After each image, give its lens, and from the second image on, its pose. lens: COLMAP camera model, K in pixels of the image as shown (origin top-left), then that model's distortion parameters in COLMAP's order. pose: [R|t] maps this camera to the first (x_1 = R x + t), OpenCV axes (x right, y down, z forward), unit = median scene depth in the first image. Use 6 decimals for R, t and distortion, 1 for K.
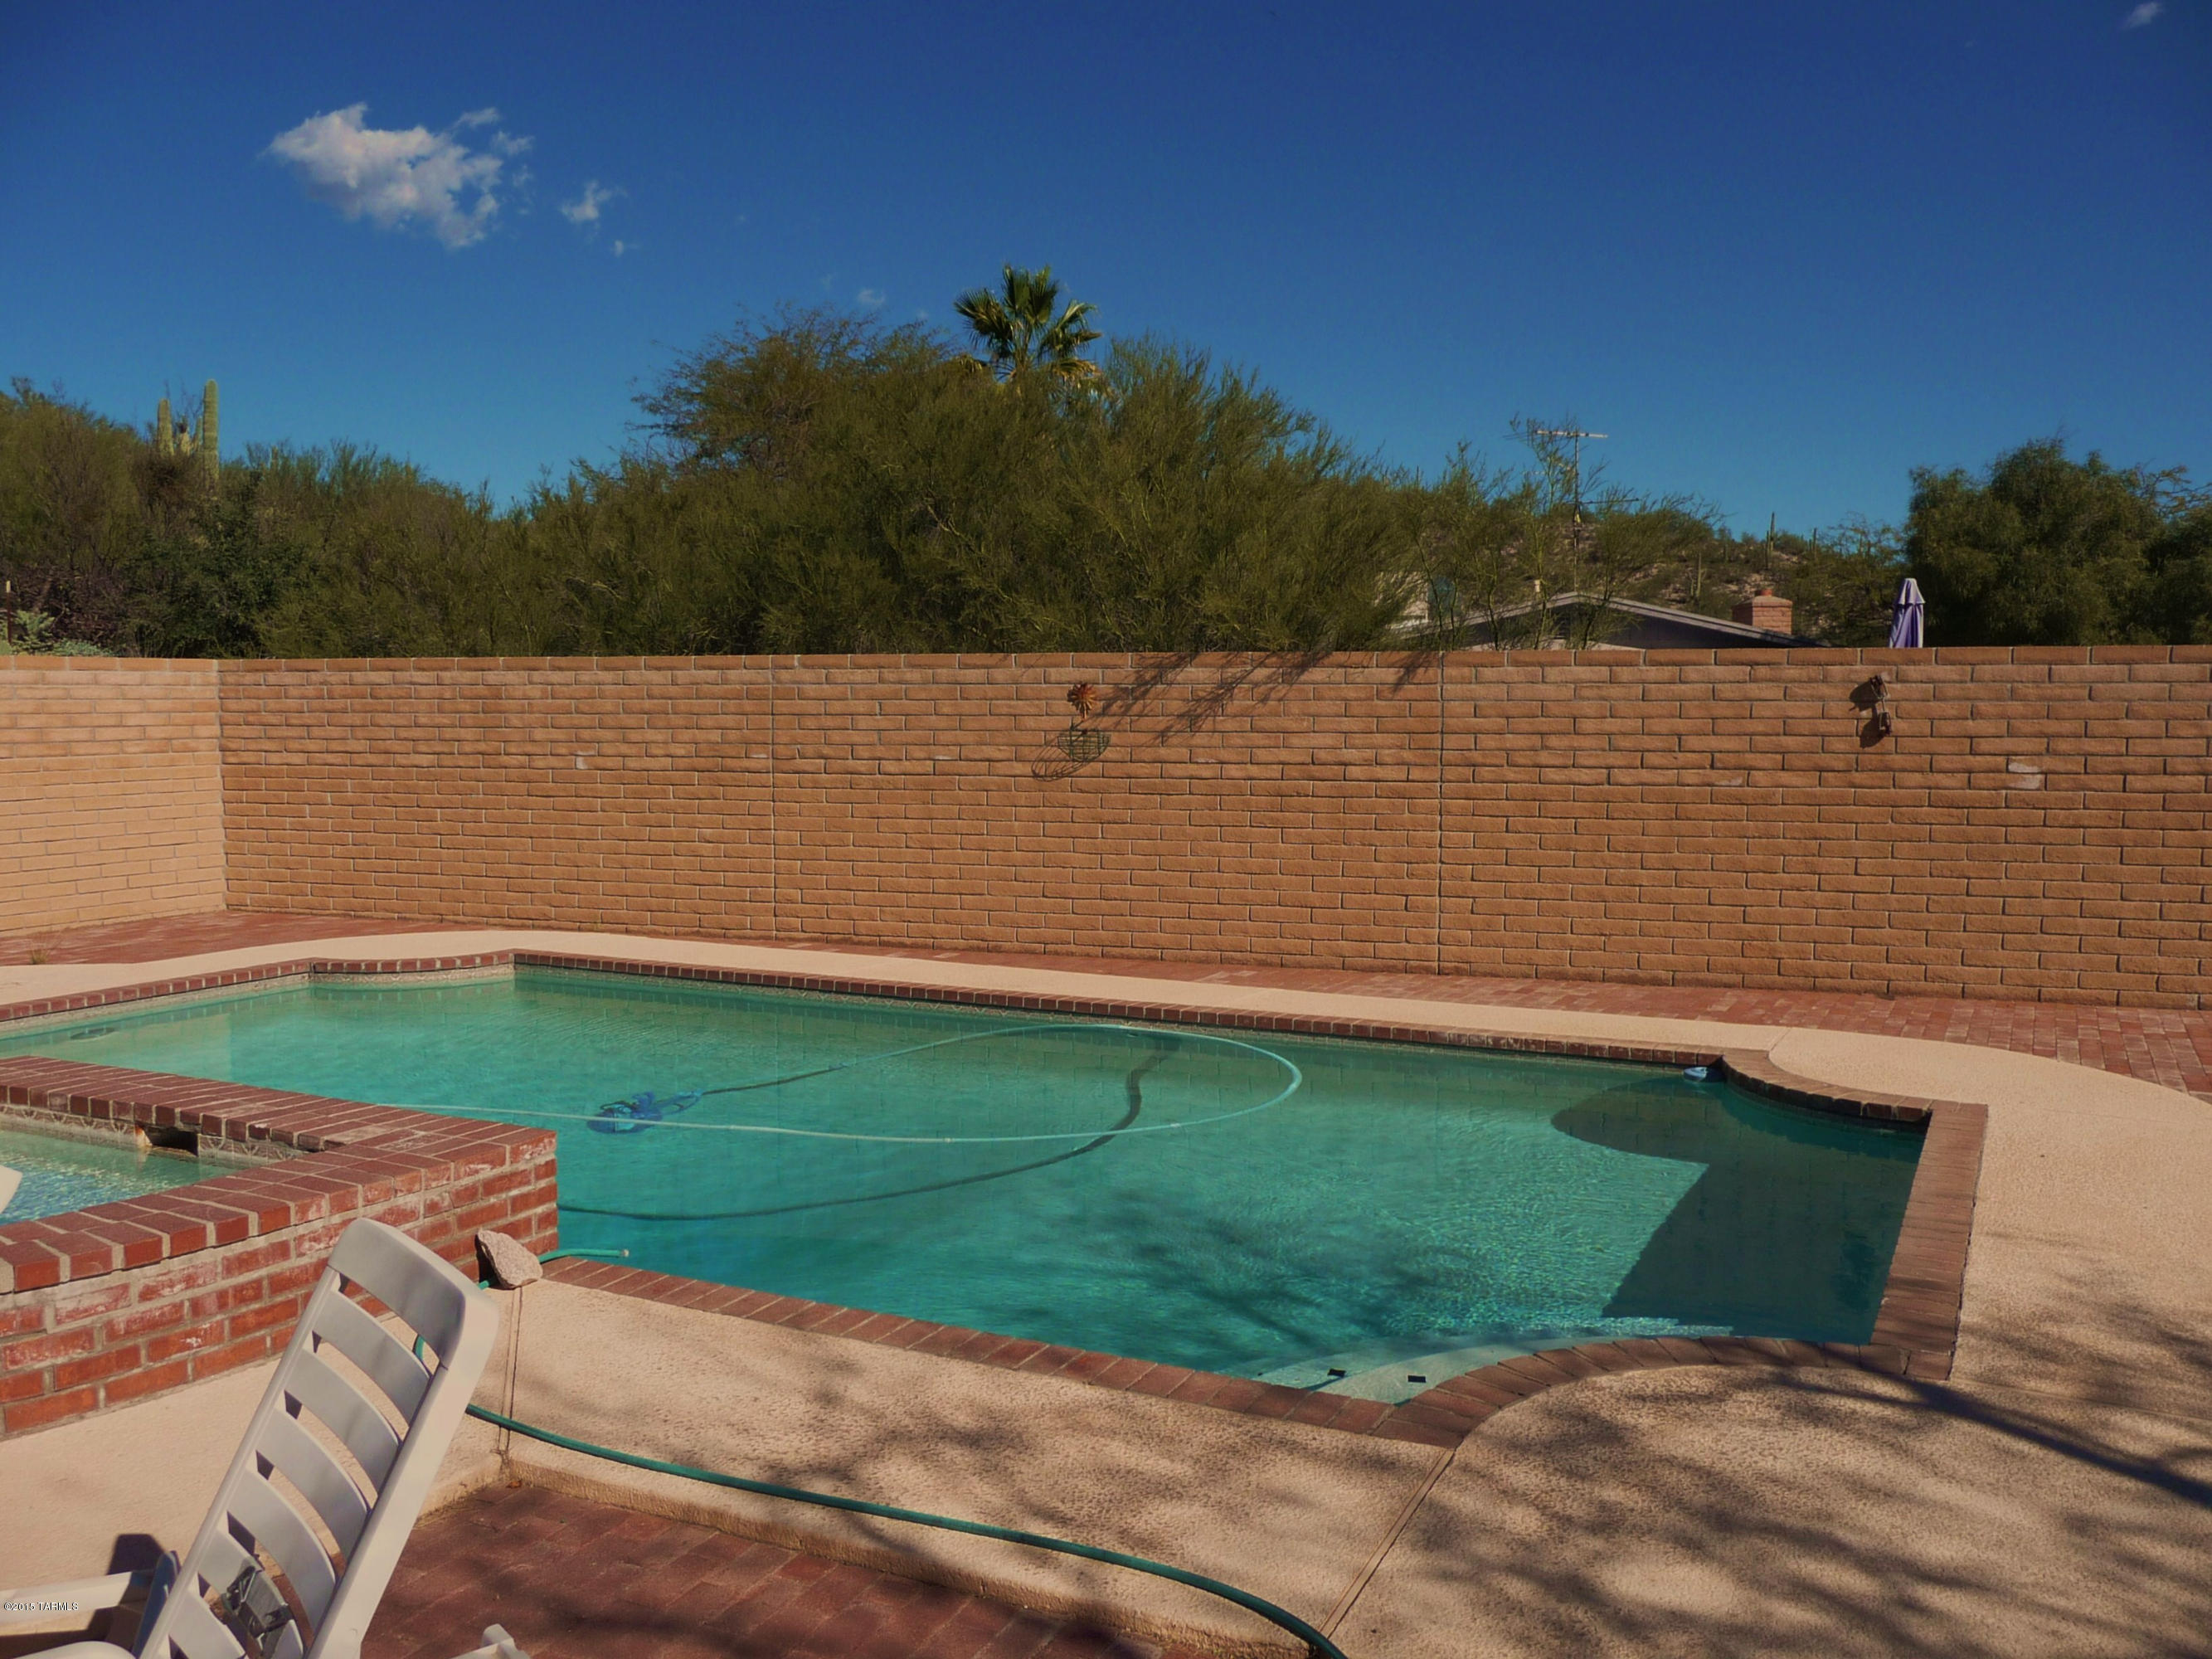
lens RADIAL K [[1797.5, 0, 1106.0], [0, 1797.5, 829.5], [0, 0, 1]] dist [-0.045496, 0.044855]
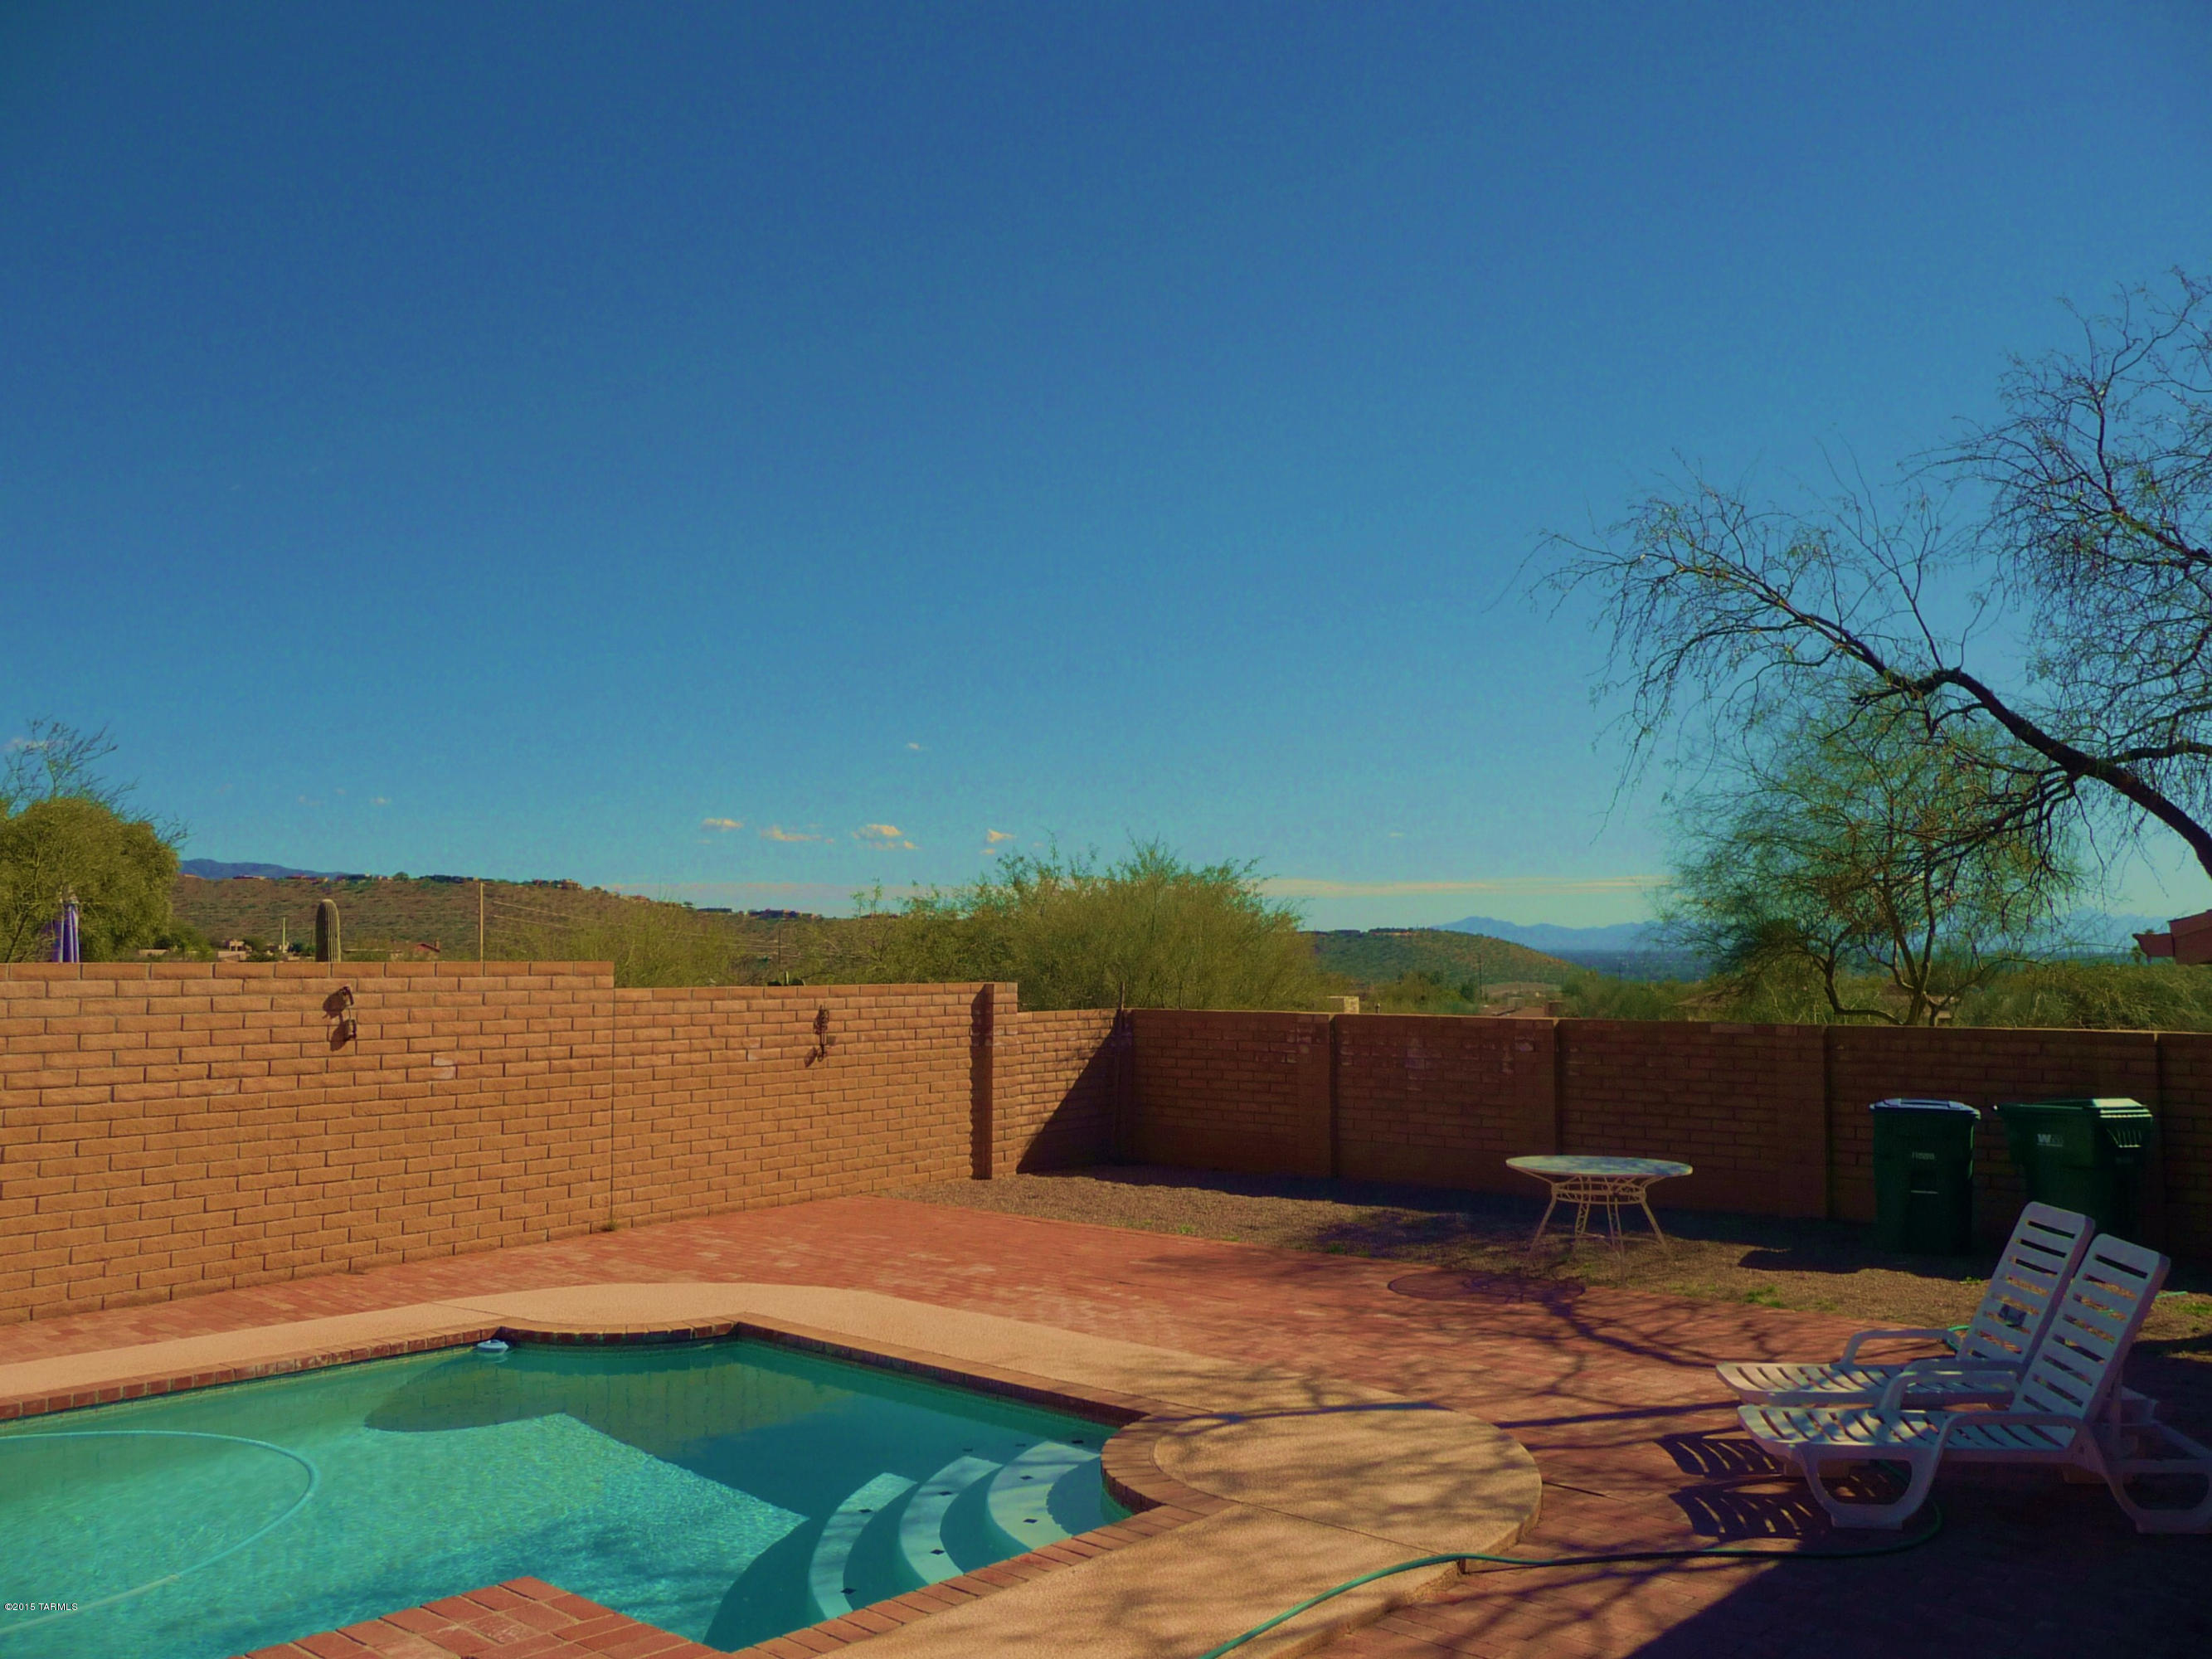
lens RADIAL K [[1797.5, 0, 1106.0], [0, 1797.5, 829.5], [0, 0, 1]] dist [-0.045496, 0.044855]
pose [[0.276494, 0.069927, 0.958468, -0.535969], [0.071703, 0.993068, -0.093136, -0.045734], [-0.958337, 0.094476, 0.269563, 0.222013]]
